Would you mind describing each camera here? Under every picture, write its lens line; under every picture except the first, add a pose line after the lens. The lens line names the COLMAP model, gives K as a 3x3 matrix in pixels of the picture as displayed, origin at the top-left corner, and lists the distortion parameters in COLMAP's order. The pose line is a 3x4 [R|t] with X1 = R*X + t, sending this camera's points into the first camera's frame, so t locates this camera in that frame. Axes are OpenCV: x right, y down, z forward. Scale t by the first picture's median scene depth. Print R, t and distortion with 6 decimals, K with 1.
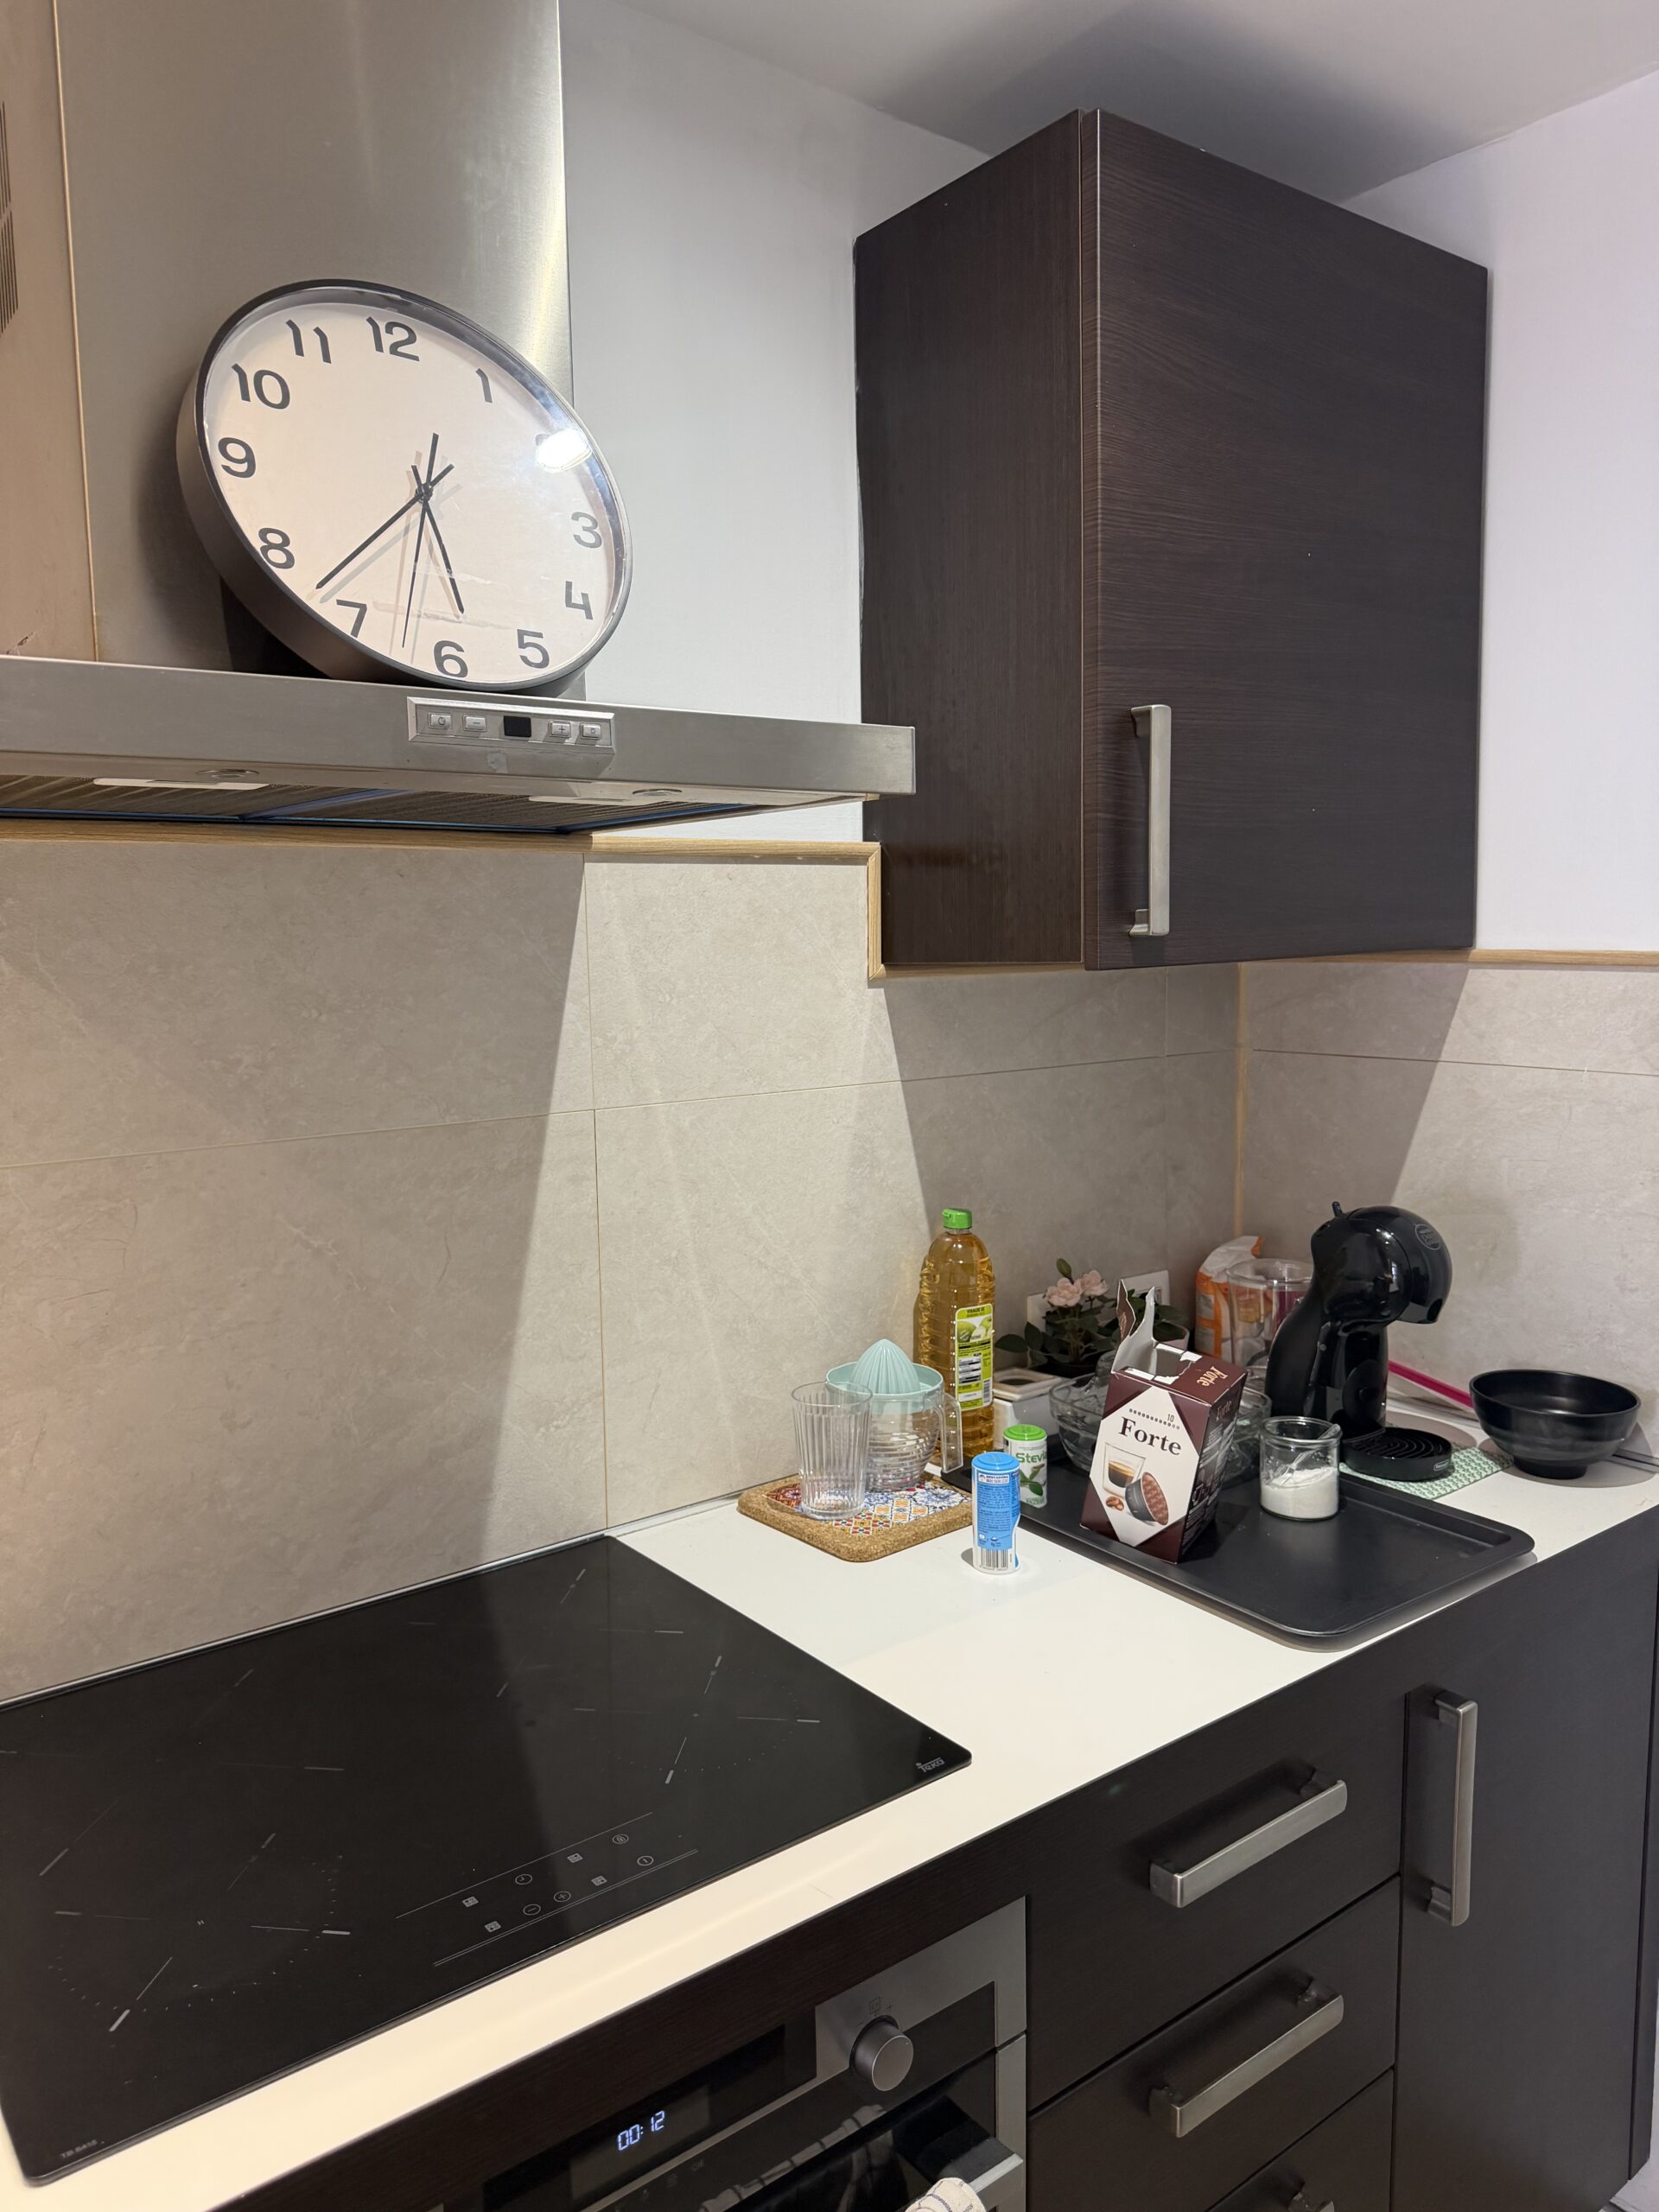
lens RADIAL K [[1639.9, 0, 831.7], [0, 1639.9, 1036.4], [0, 0, 1]] dist [0.028544, -0.034099]
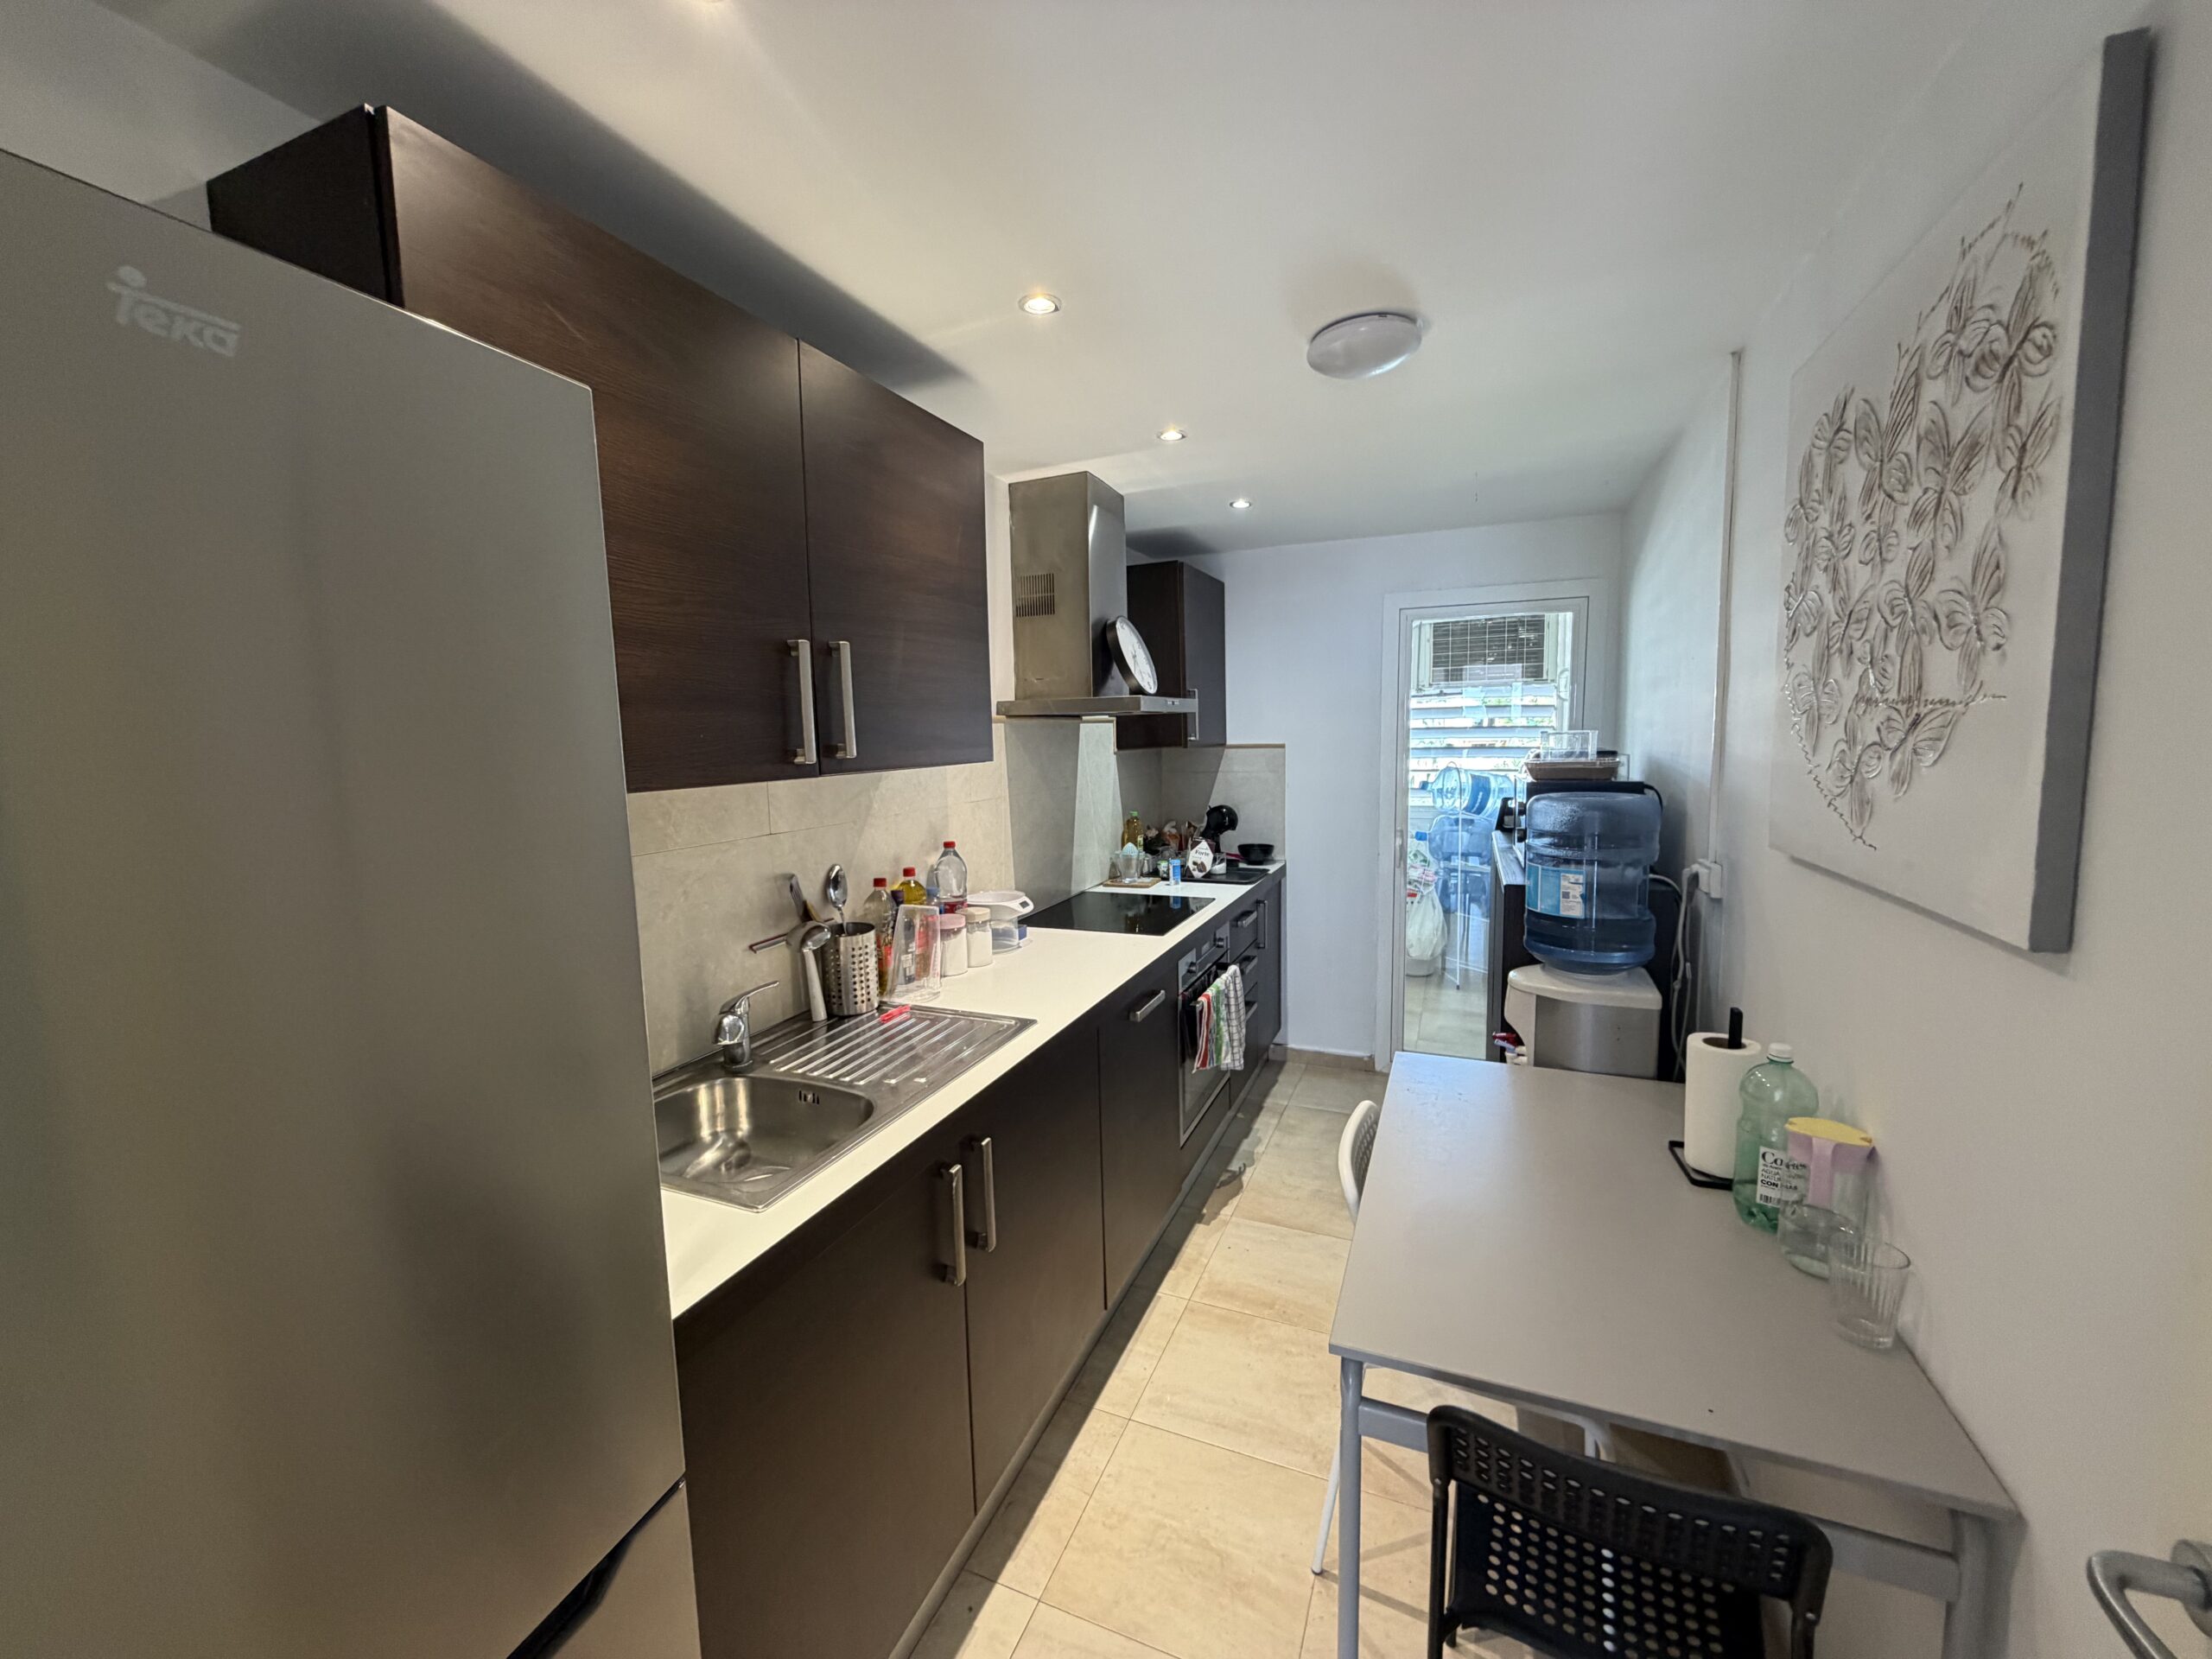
lens RADIAL K [[885.1, 0, 1100.7], [0, 885.1, 832.0], [0, 0, 1]] dist [0.013073, -0.009191]
pose [[0.856533, -0.061930, 0.512363, -1.032389], [0.053533, 0.998080, 0.031147, 0.080284], [-0.513309, 0.000749, 0.858204, -0.744433]]
